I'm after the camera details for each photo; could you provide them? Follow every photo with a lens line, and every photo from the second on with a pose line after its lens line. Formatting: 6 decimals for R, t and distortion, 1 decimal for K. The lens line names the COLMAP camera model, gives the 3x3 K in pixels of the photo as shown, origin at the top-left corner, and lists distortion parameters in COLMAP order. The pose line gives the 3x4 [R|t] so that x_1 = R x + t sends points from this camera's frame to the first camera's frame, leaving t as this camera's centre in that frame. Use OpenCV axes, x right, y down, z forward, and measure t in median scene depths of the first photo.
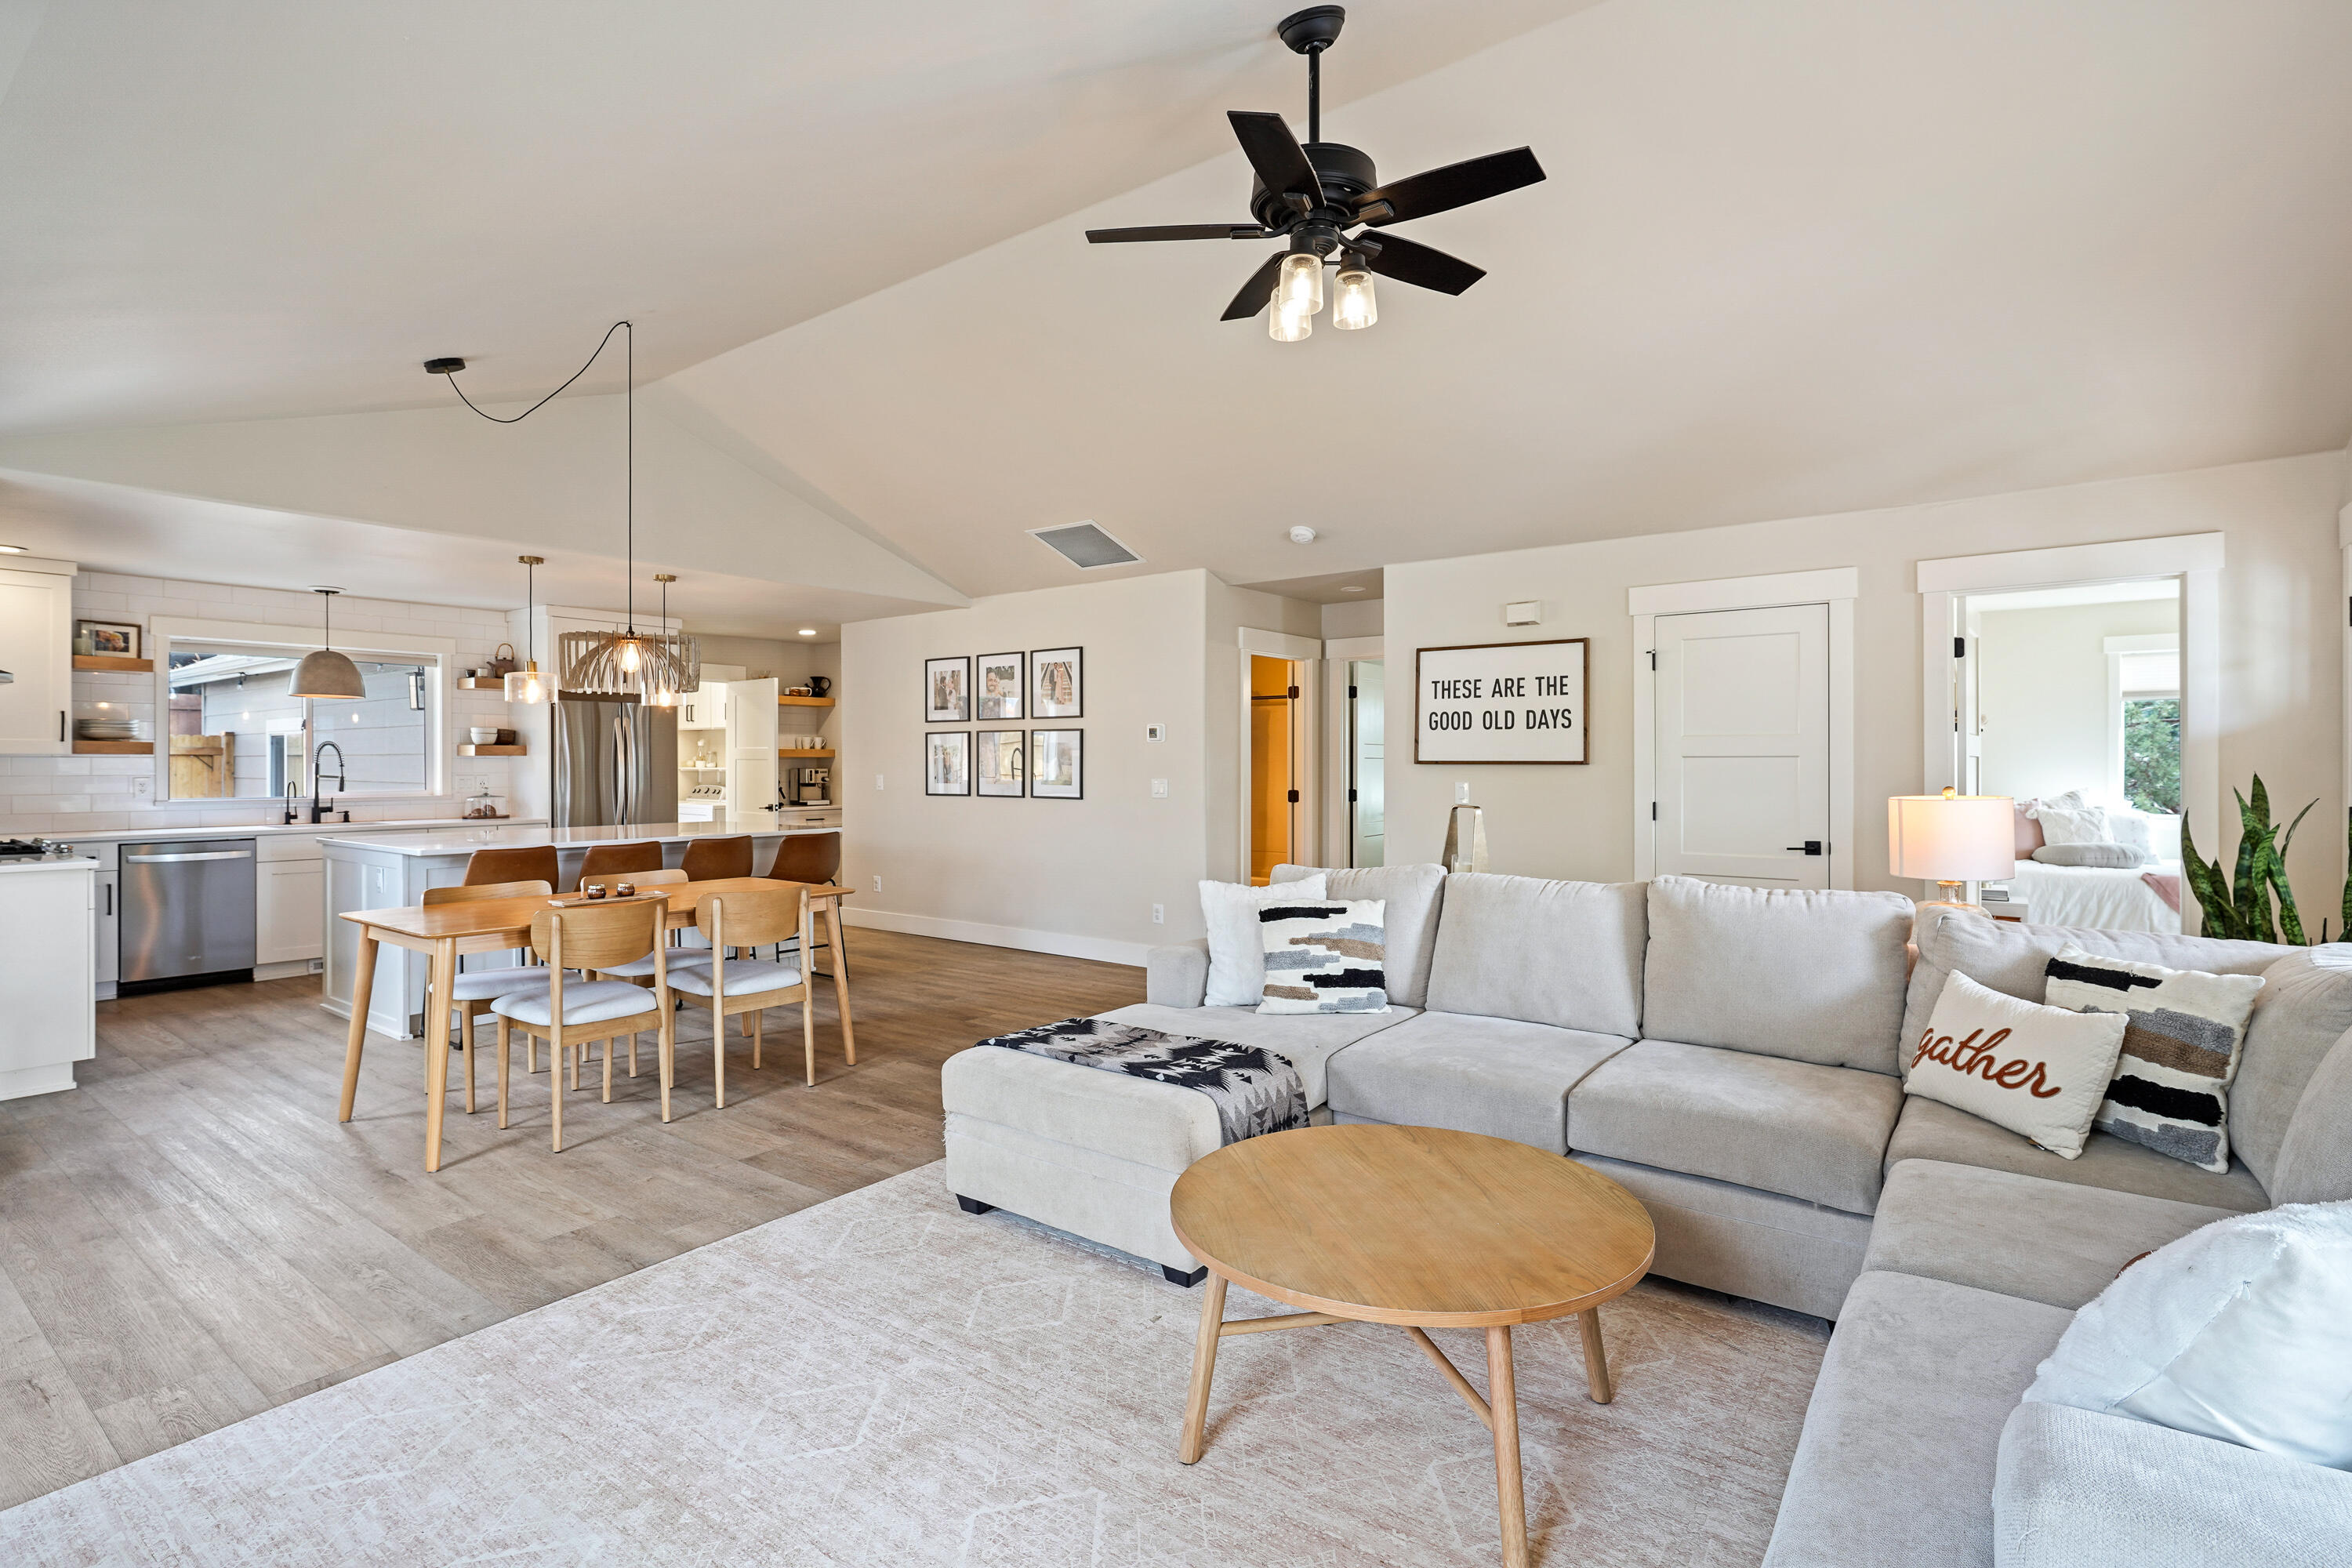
lens RADIAL K [[1125.8, 0, 1191.9], [0, 1125.8, 759.2], [0, 0, 1]] dist [-0.002795, 0.000569]
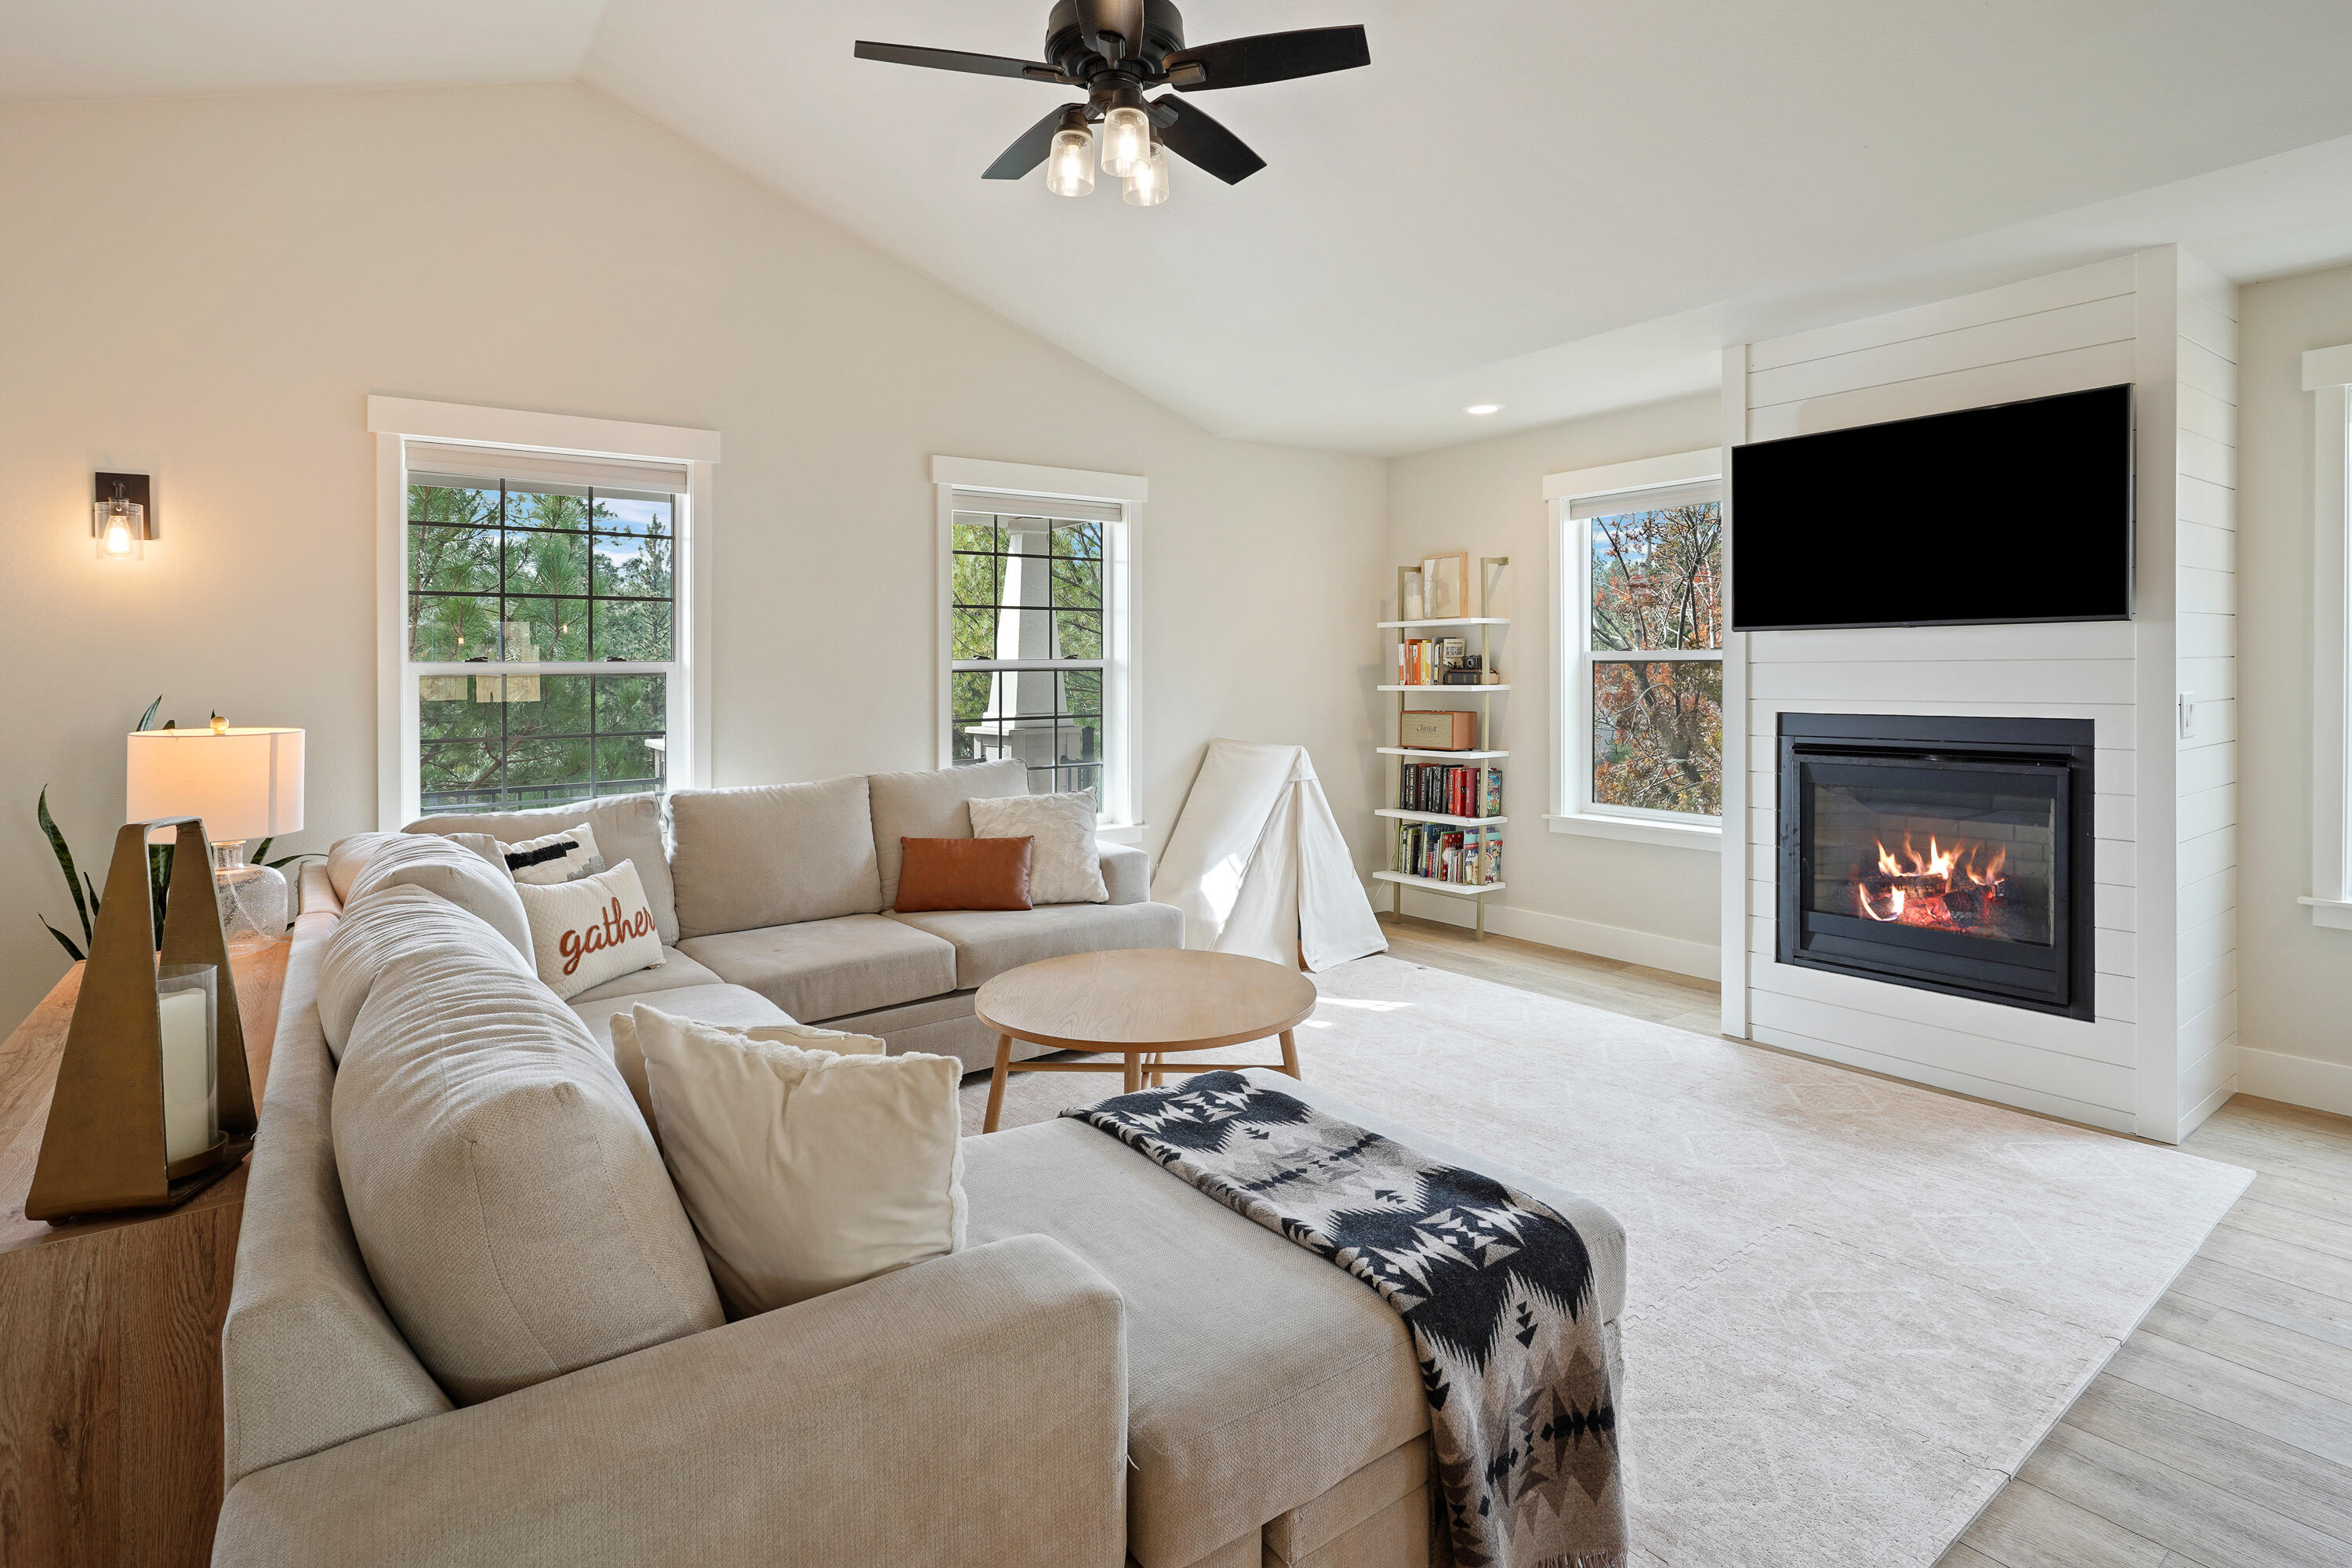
lens RADIAL K [[1173.2, 0, 1184.5], [0, 1173.2, 689.0], [0, 0, 1]] dist [-0.001487, -0.000086]
pose [[-0.958744, 0.008461, 0.284144, -0.102562], [0.013117, 0.999809, 0.014486, 0.001284], [-0.283967, 0.017615, -0.958672, 0.897775]]
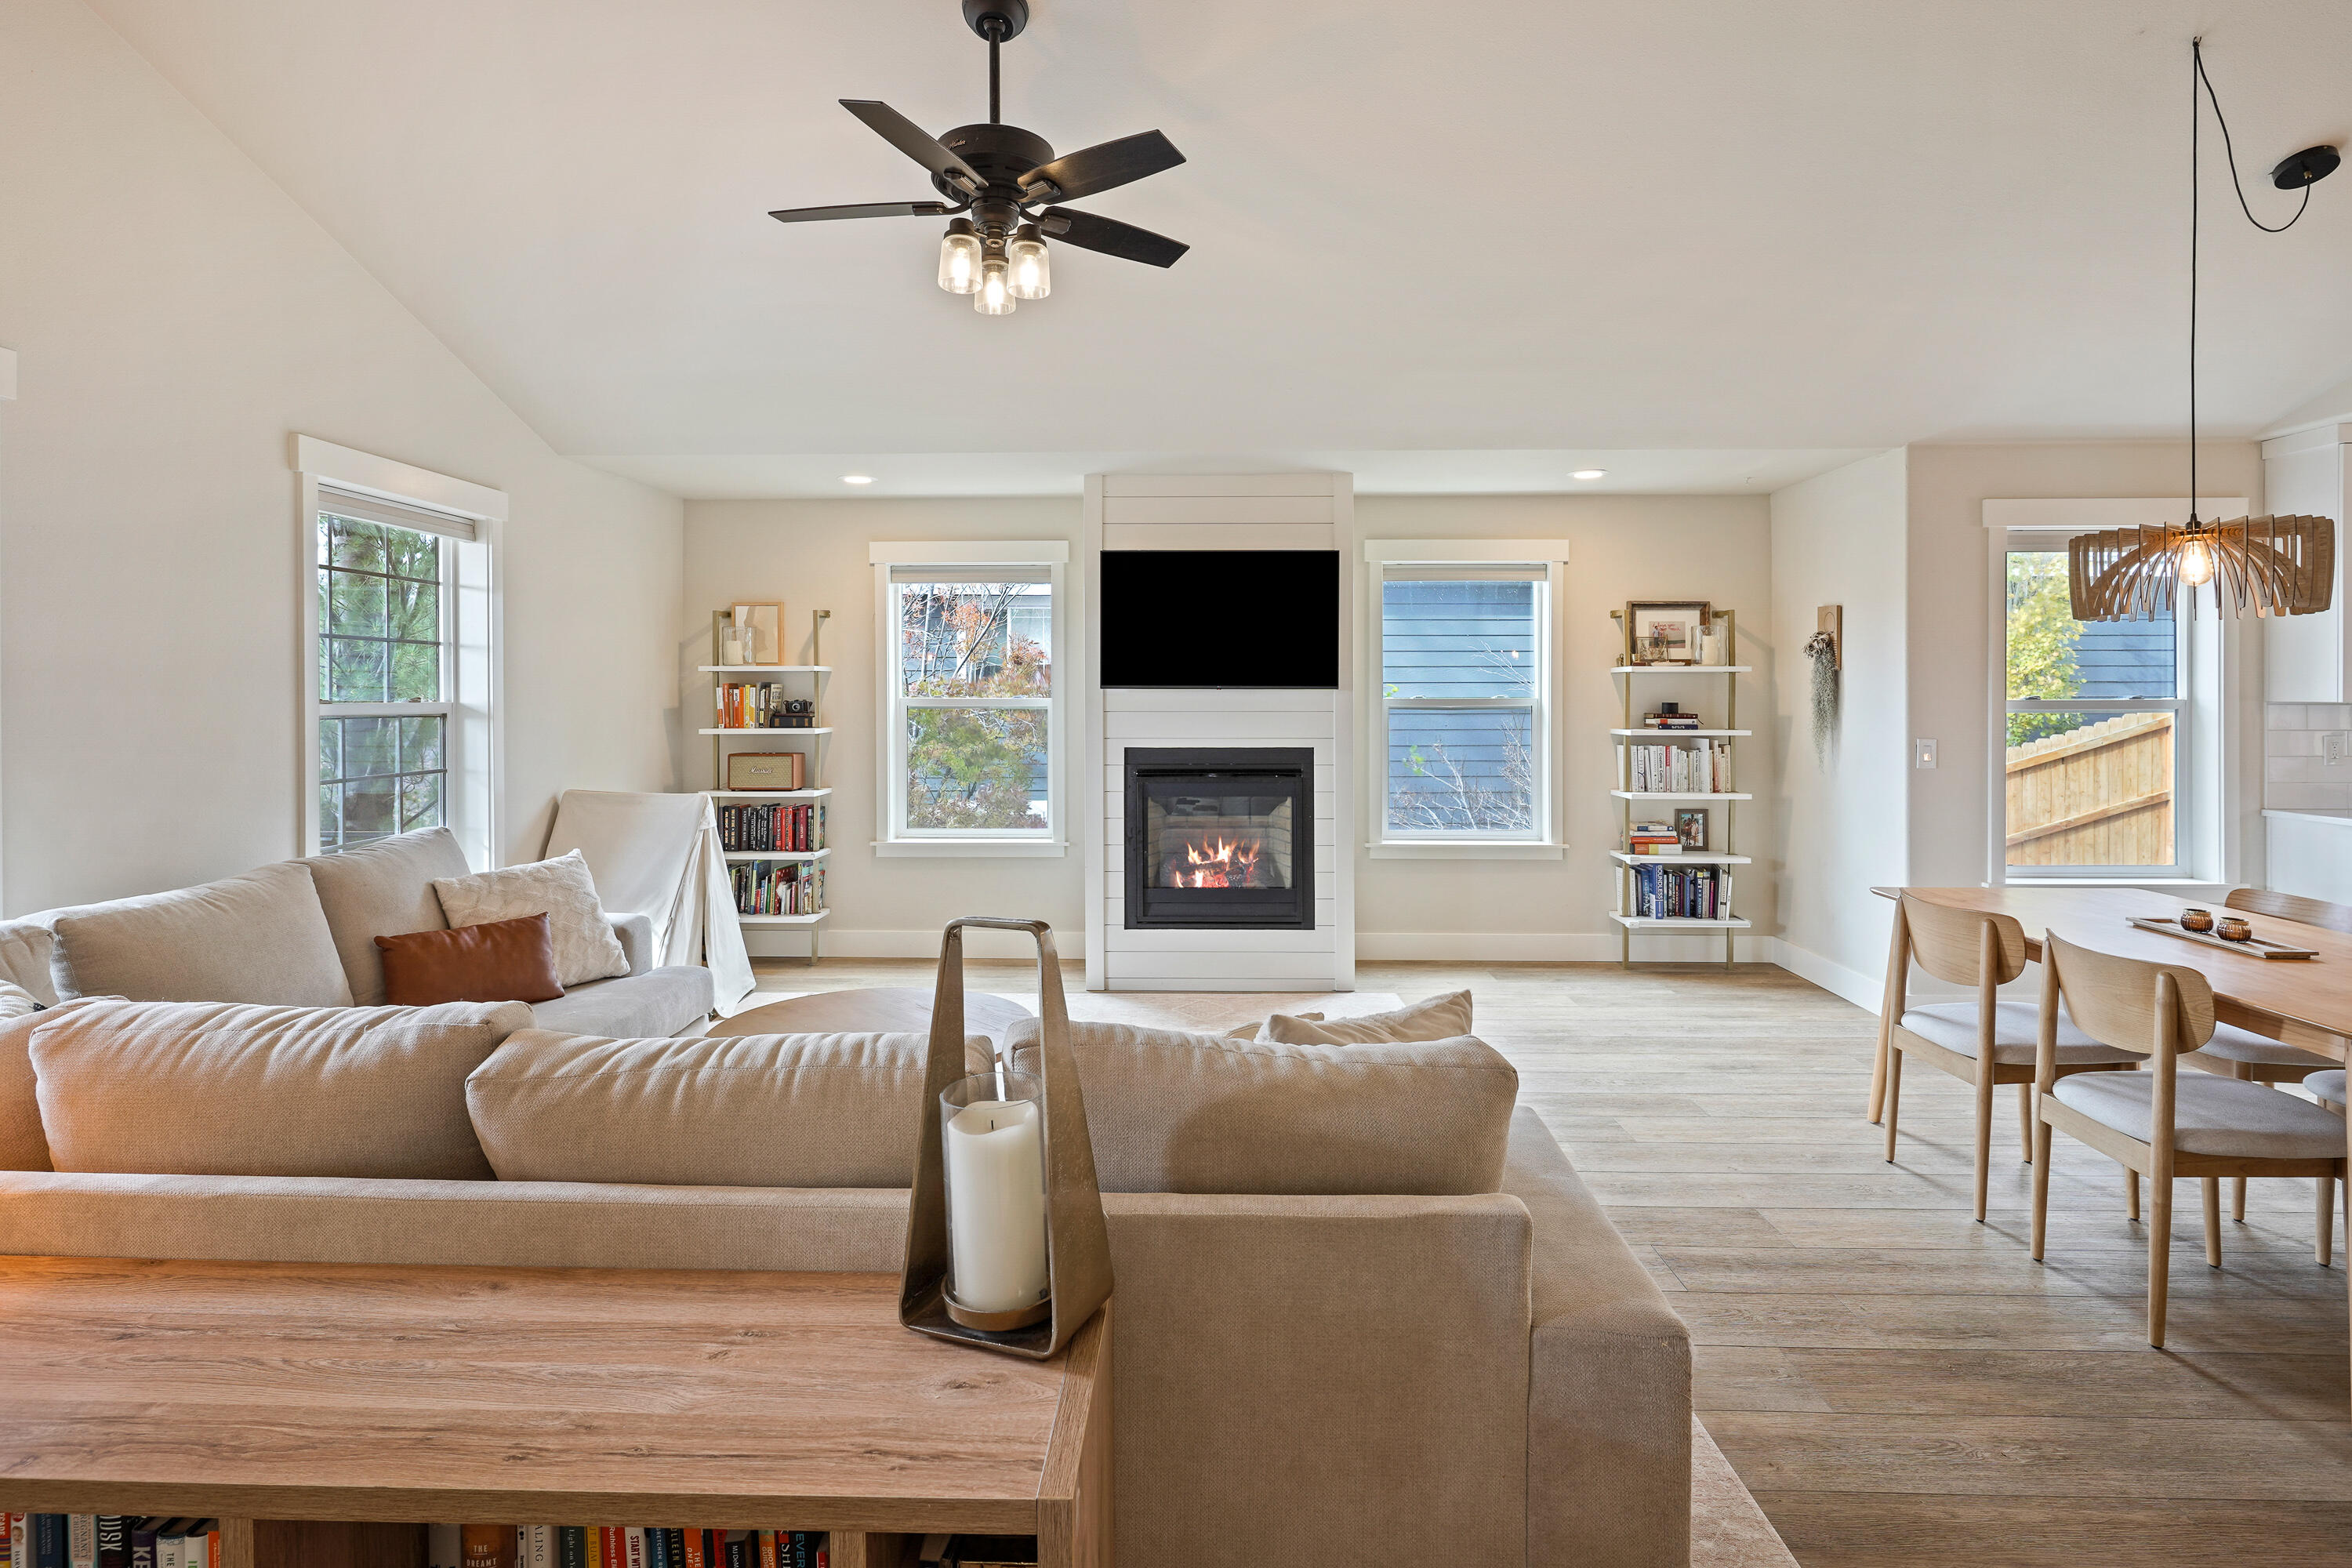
lens RADIAL K [[1161.0, 0, 1173.1], [0, 1161.0, 701.8], [0, 0, 1]] dist [-0.003803, 0.000015]
pose [[-0.815423, 0.006404, -0.578830, 0.277024], [0.003586, 0.999976, 0.006011, -0.013240], [0.578854, 0.002826, -0.815426, 0.928785]]
